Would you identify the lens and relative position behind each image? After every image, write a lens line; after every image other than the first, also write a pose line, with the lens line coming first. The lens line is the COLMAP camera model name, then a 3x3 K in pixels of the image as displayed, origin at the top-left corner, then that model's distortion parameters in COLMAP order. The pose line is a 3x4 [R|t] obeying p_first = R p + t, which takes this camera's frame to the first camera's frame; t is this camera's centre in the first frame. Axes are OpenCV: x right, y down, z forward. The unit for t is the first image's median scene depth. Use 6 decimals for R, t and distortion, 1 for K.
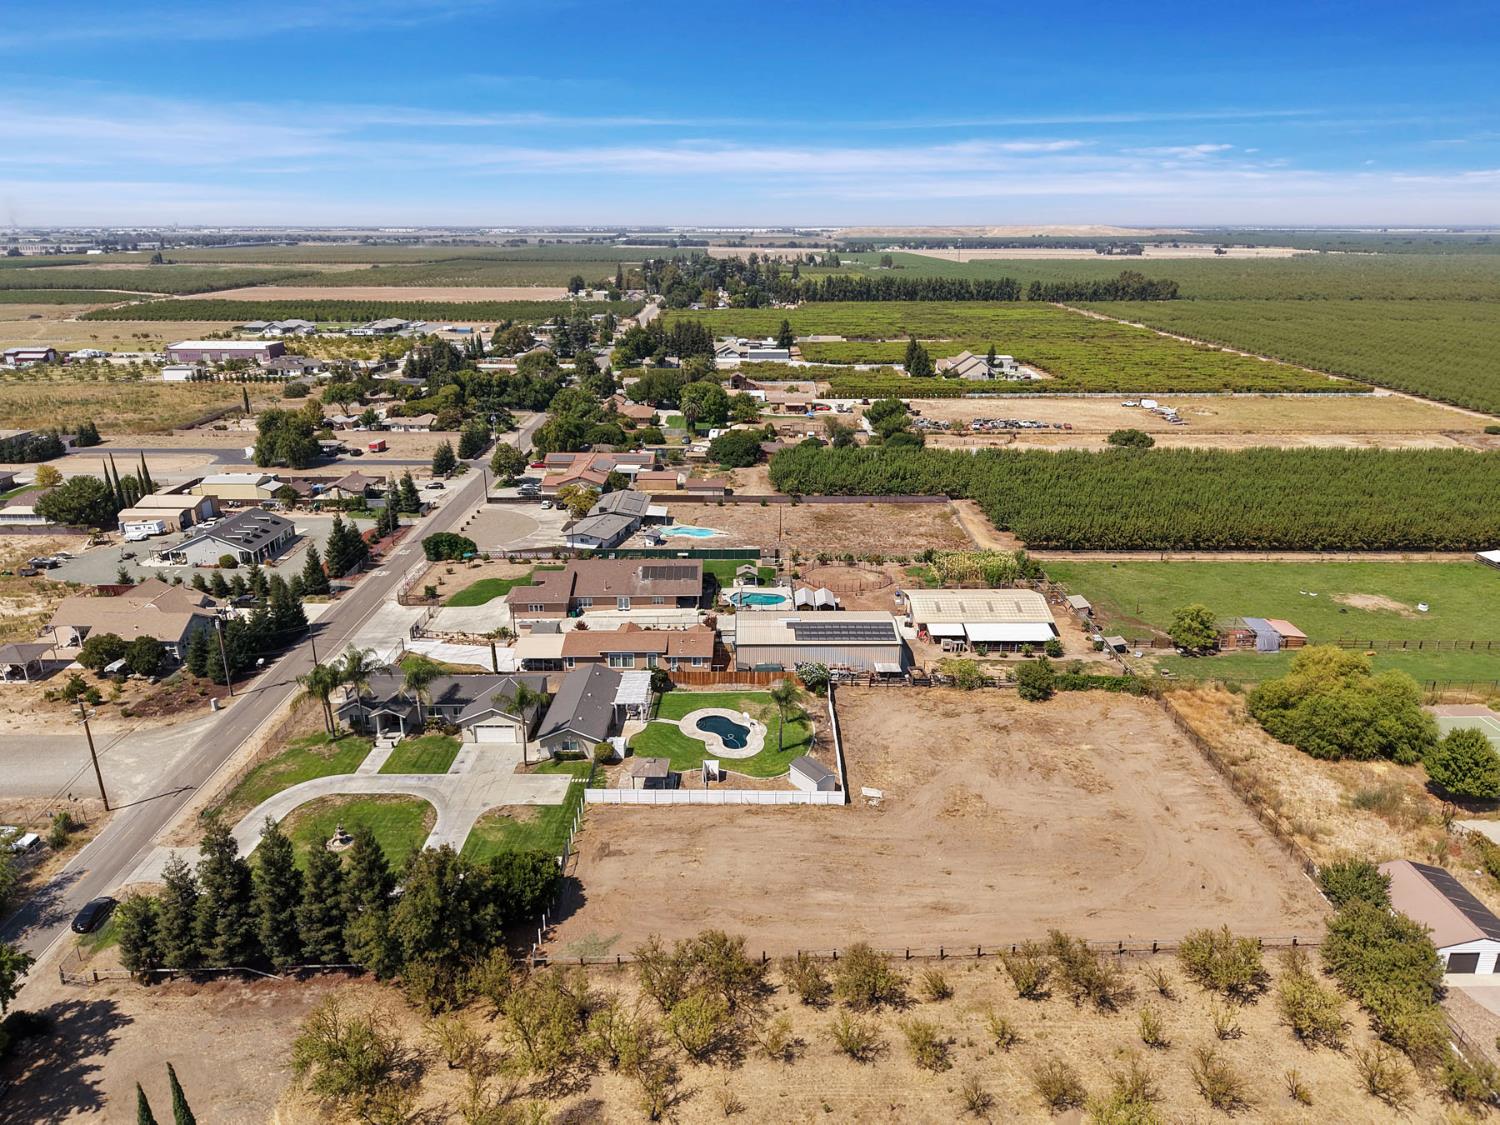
lens RADIAL K [[999.7, 0, 750.0], [0, 999.7, 562.5], [0, 0, 1]] dist [0.025274, -0.028426]
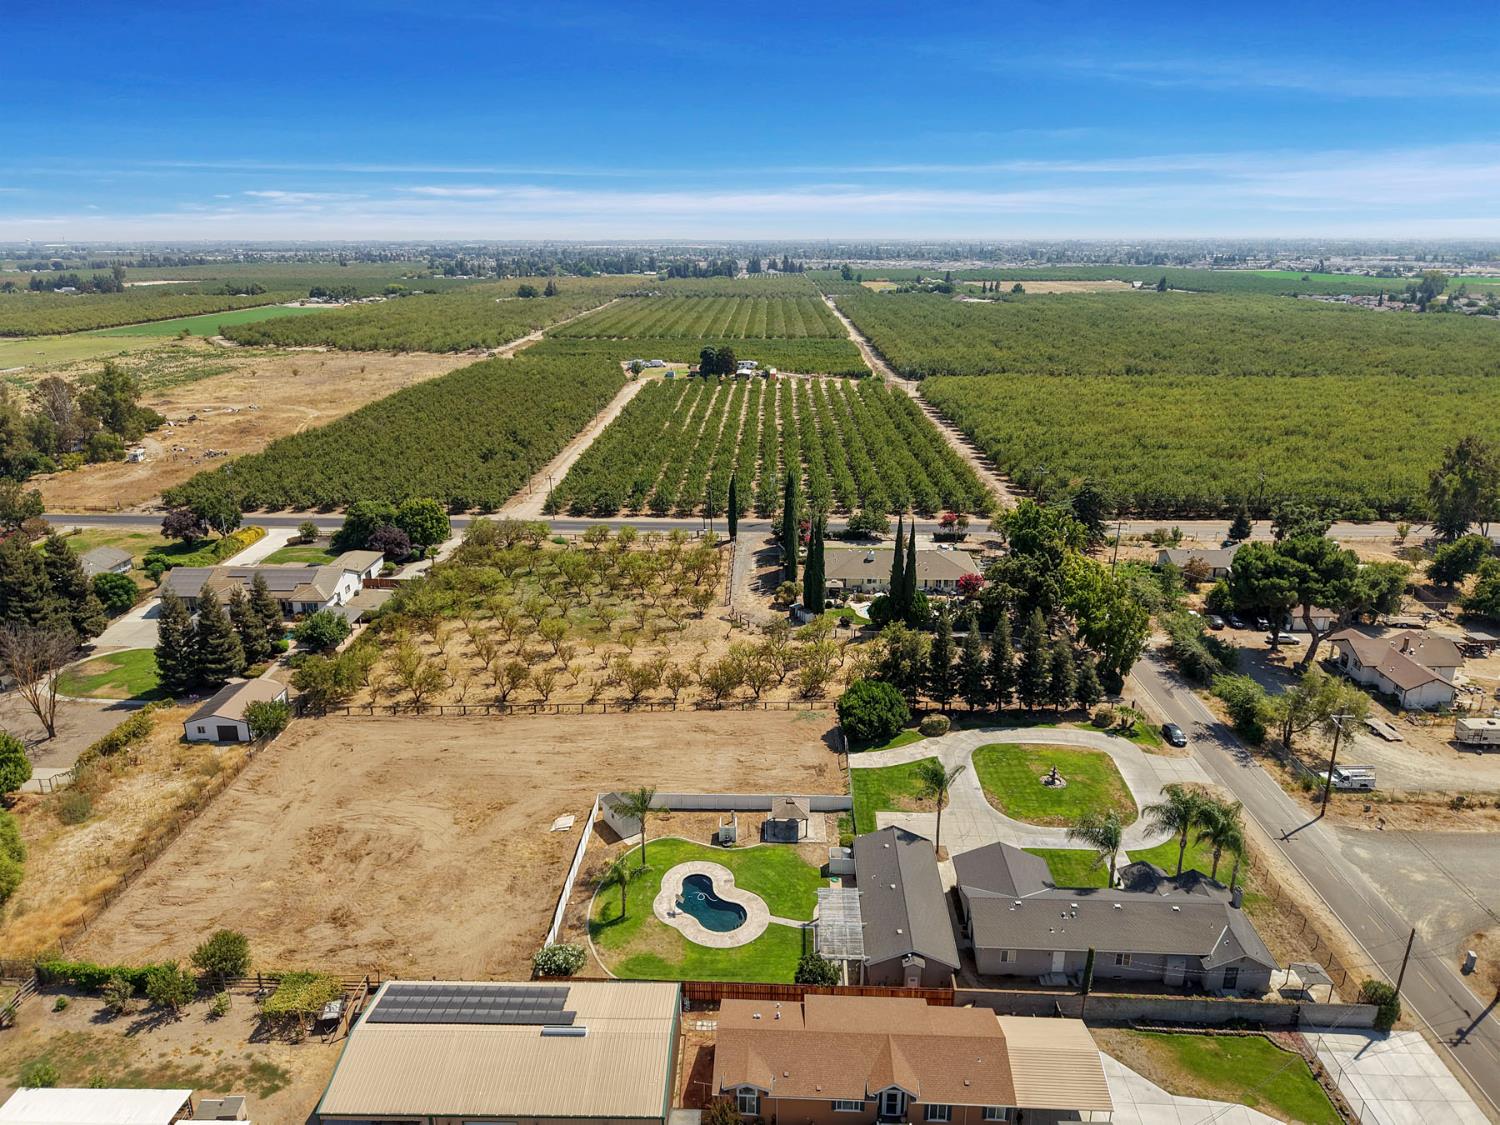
lens RADIAL K [[999.7, 0, 750.0], [0, 999.7, 562.5], [0, 0, 1]] dist [0.025274, -0.028426]
pose [[-0.999586, -0.008115, 0.027619, -0.072968], [0.010053, 0.800612, 0.599099, -0.483954], [-0.026974, 0.599129, -0.800198, 1.412788]]
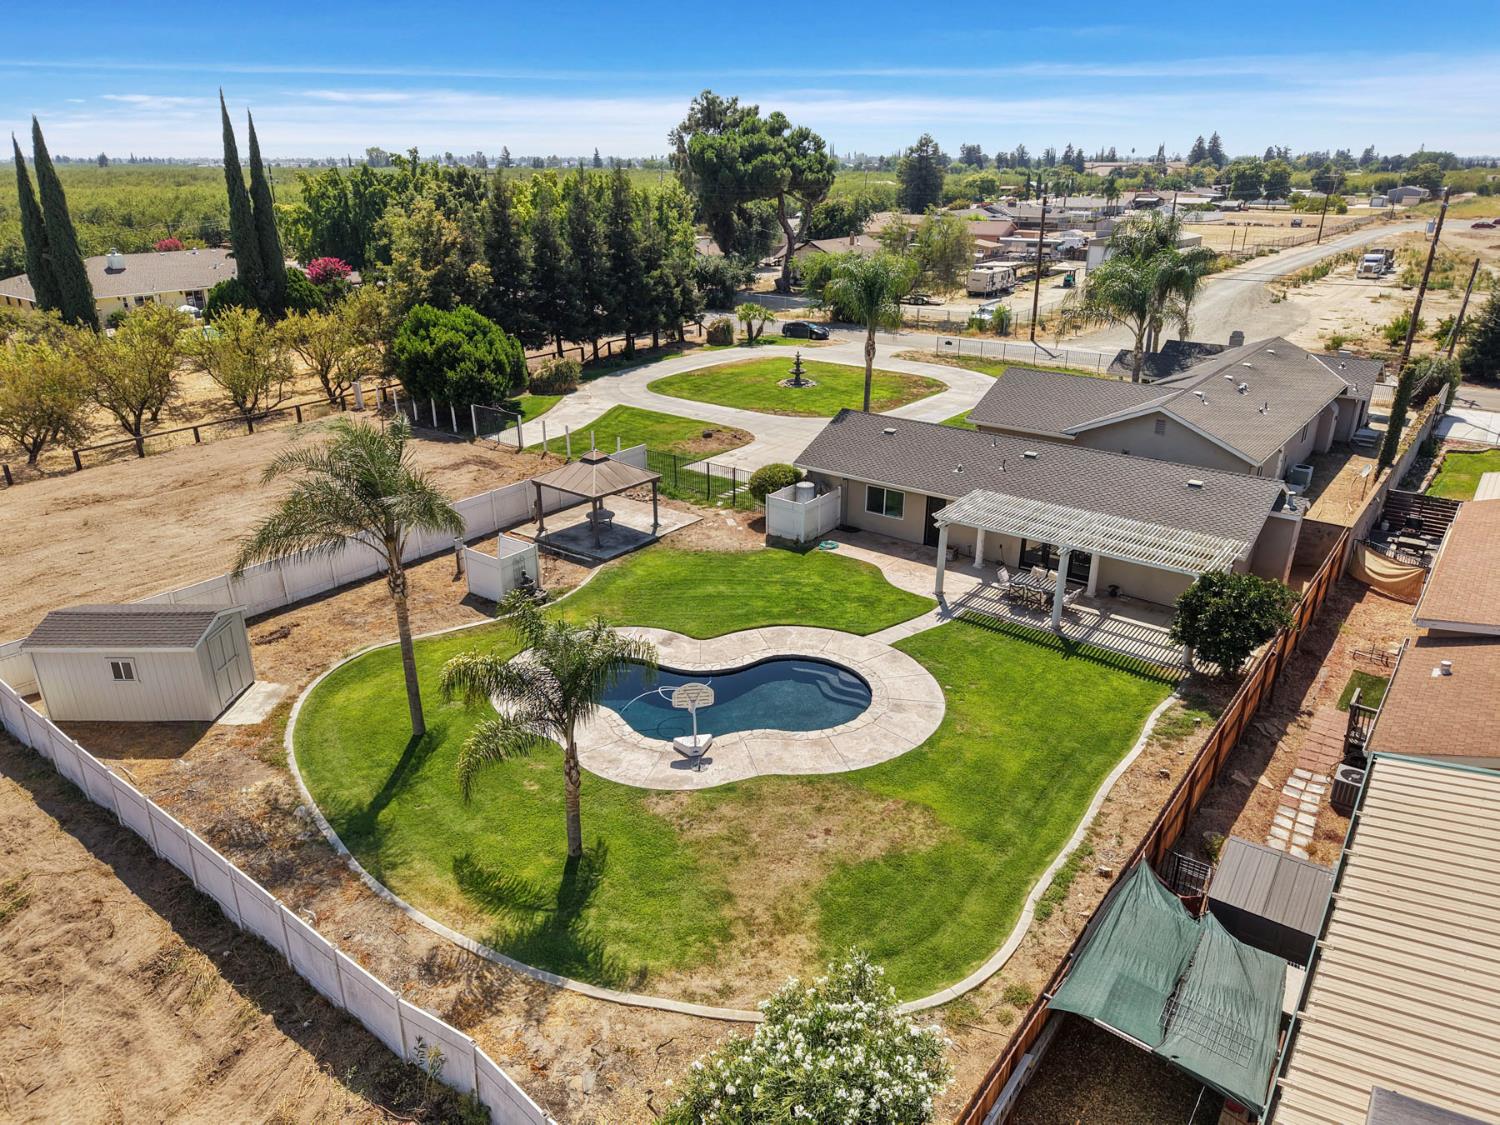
lens RADIAL K [[1010.2, 0, 757.5], [0, 1010.2, 565.9], [0, 0, 1]] dist [0.021954, -0.033673]
pose [[-0.593625, 0.302213, -0.745840, 0.136365], [-0.253931, 0.809112, 0.529959, 0.012694], [0.763628, 0.503989, -0.403568, 1.057305]]
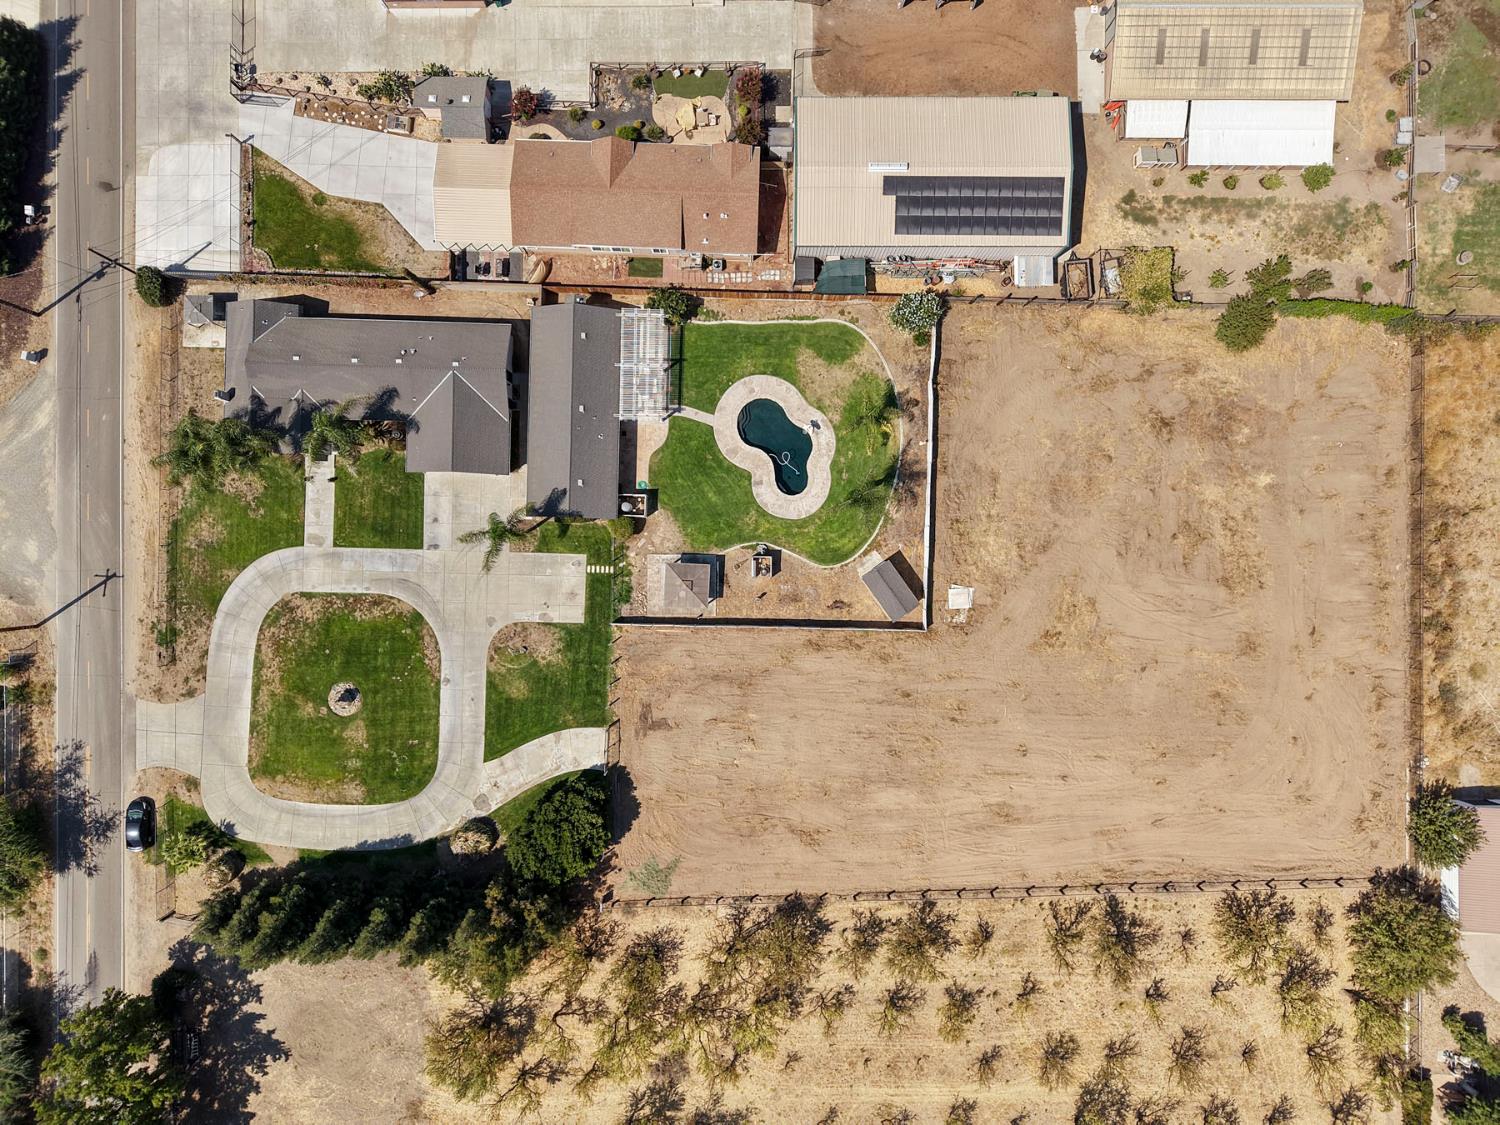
lens RADIAL K [[999.7, 0, 750.0], [0, 999.7, 562.5], [0, 0, 1]] dist [0.025274, -0.028426]
pose [[0.999940, 0.010499, 0.003235, -0.045295], [-0.006393, 0.316671, 0.948514, -0.475531], [0.008934, -0.948477, 0.316719, 0.669299]]
